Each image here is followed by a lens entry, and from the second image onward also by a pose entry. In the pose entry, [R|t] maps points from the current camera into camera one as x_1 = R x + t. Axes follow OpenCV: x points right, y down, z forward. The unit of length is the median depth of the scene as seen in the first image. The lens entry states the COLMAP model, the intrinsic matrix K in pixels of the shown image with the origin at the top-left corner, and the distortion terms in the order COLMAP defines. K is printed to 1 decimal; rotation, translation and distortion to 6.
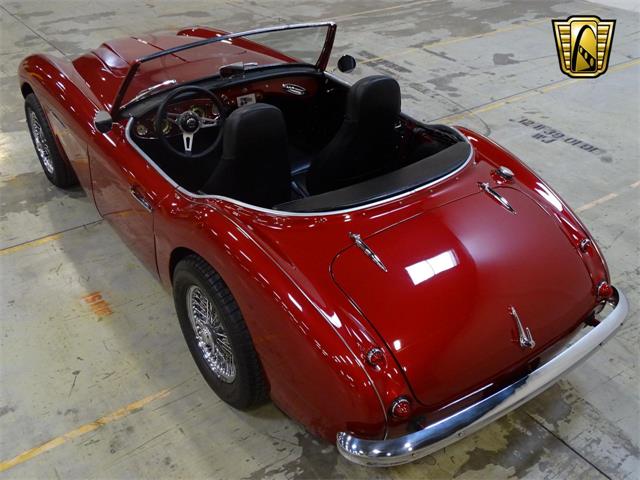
lens RADIAL K [[675.5, 0, 320.0], [0, 675.5, 240.0], [0, 0, 1]] dist [-0.004743, 0.001847]
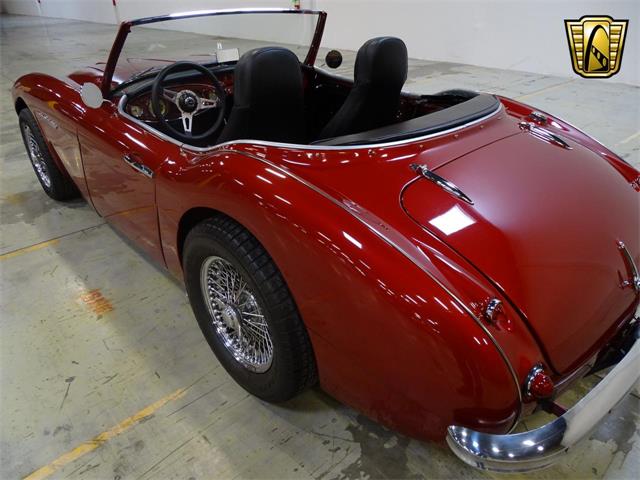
lens RADIAL K [[460.8, 0, 320.0], [0, 460.8, 240.0], [0, 0, 1]] dist [-0.003011, -0.004280]
pose [[0.991432, -0.068975, 0.110927, -0.107839], [0.076080, 0.995225, -0.061141, 0.085386], [-0.106180, 0.069056, 0.991946, 0.400513]]
